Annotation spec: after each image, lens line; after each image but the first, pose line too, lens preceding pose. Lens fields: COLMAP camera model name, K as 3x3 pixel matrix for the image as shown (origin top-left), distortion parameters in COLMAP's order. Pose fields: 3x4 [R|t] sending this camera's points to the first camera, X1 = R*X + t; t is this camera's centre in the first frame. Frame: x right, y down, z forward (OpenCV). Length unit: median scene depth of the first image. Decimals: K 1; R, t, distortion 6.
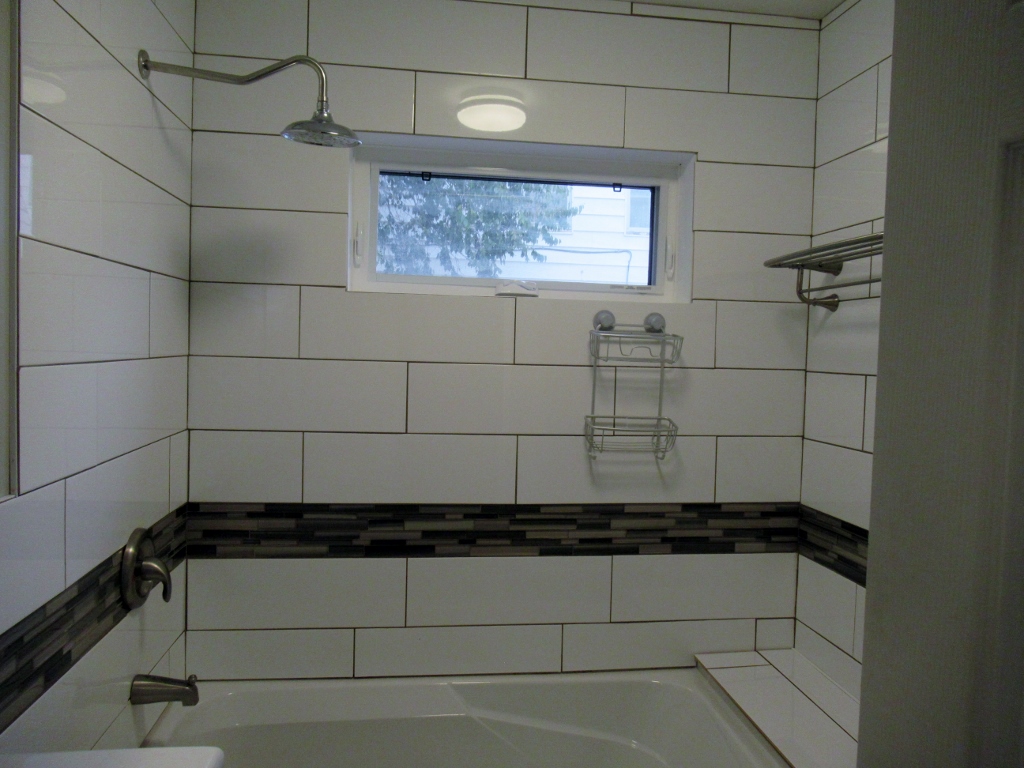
lens RADIAL K [[764.2, 0, 512.0], [0, 764.2, 384.0], [0, 0, 1]] dist [-0.008208, -0.000631]
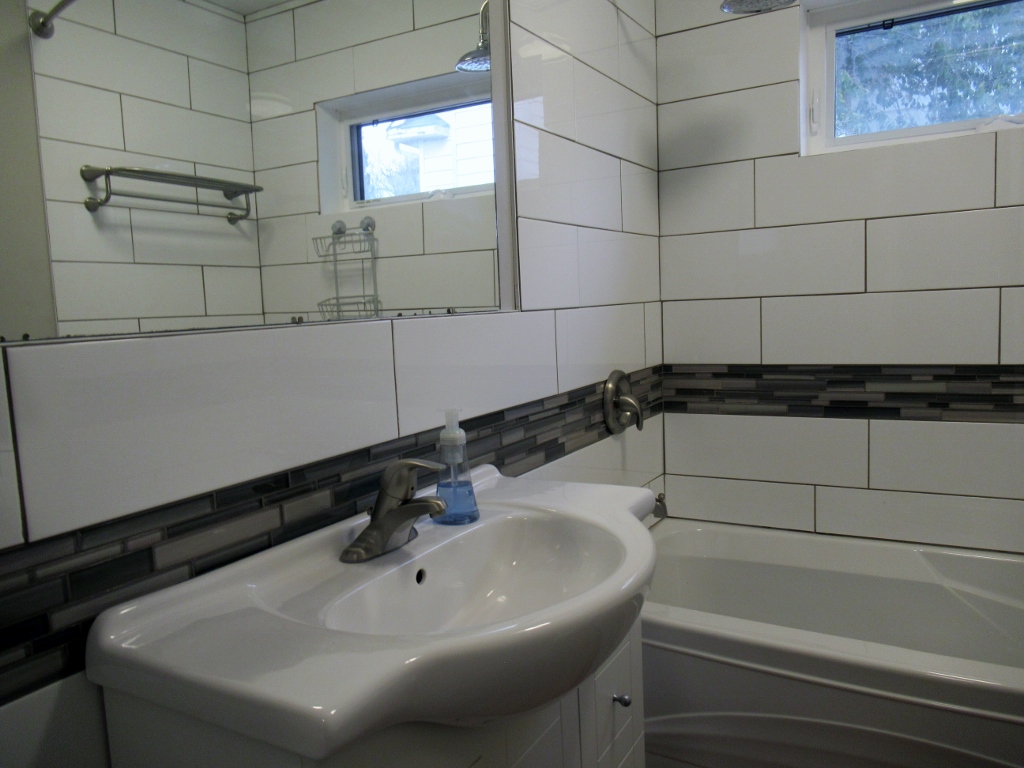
lens RADIAL K [[764.2, 0, 512.0], [0, 764.2, 384.0], [0, 0, 1]] dist [-0.008208, -0.000631]
pose [[0.791596, -0.002813, -0.611039, 0.102677], [0.039519, 0.998132, 0.046602, 0.120273], [0.609766, -0.061037, 0.790228, -0.060978]]
